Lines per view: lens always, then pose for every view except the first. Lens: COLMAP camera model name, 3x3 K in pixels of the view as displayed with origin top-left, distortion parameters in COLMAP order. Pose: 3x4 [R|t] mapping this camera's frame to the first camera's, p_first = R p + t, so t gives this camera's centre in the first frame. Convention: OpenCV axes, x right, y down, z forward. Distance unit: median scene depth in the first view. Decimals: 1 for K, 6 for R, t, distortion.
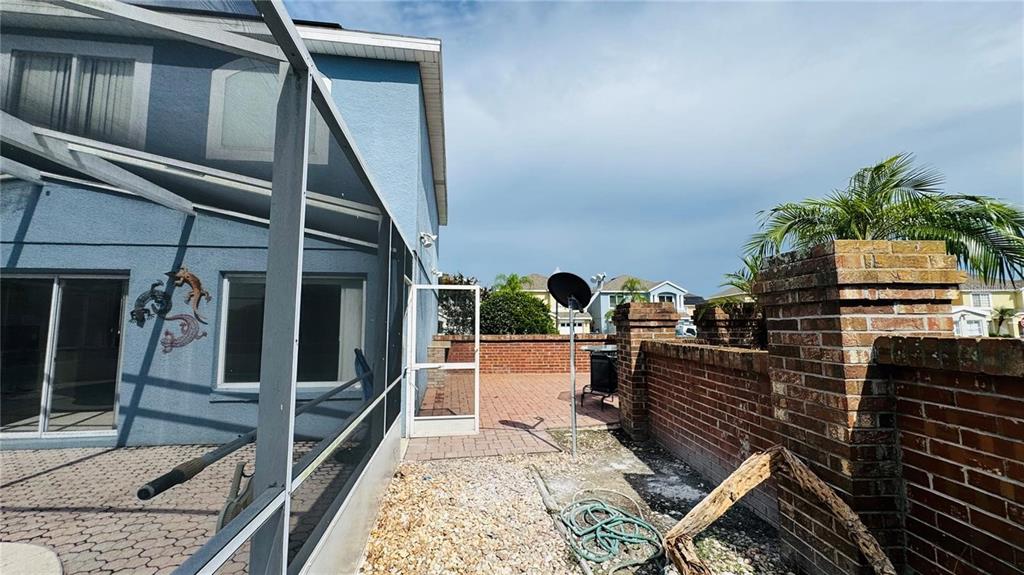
lens RADIAL K [[409.0, 0, 512.0], [0, 409.0, 287.5], [0, 0, 1]] dist [0.000261, 0.000064]
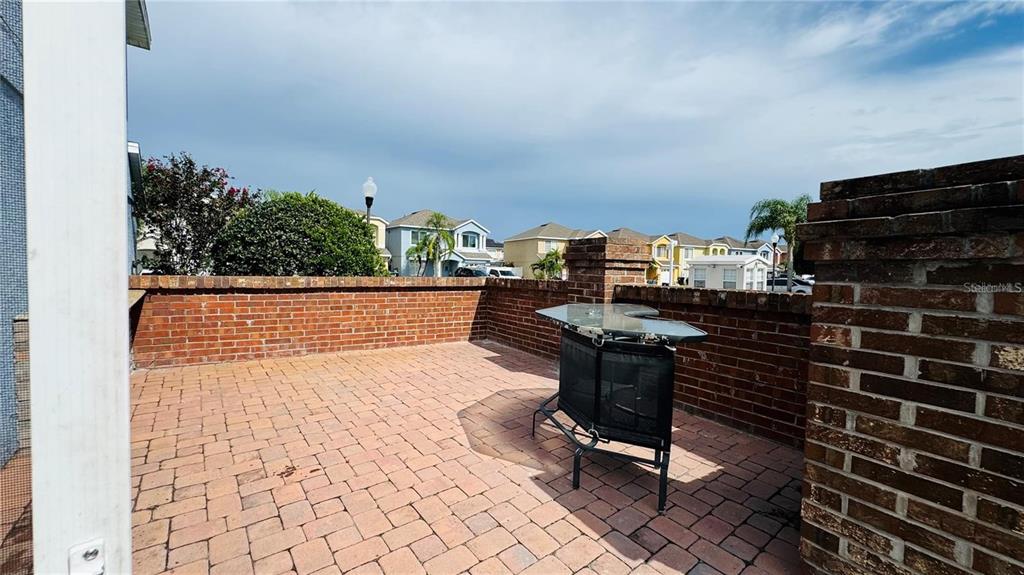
lens RADIAL K [[409.0, 0, 512.0], [0, 409.0, 287.5], [0, 0, 1]] dist [0.000261, 0.000064]
pose [[0.871954, -0.000192, 0.489587, -0.025513], [-0.071894, 0.989109, 0.128431, 0.041794], [-0.484280, -0.147185, 0.862444, 0.398610]]
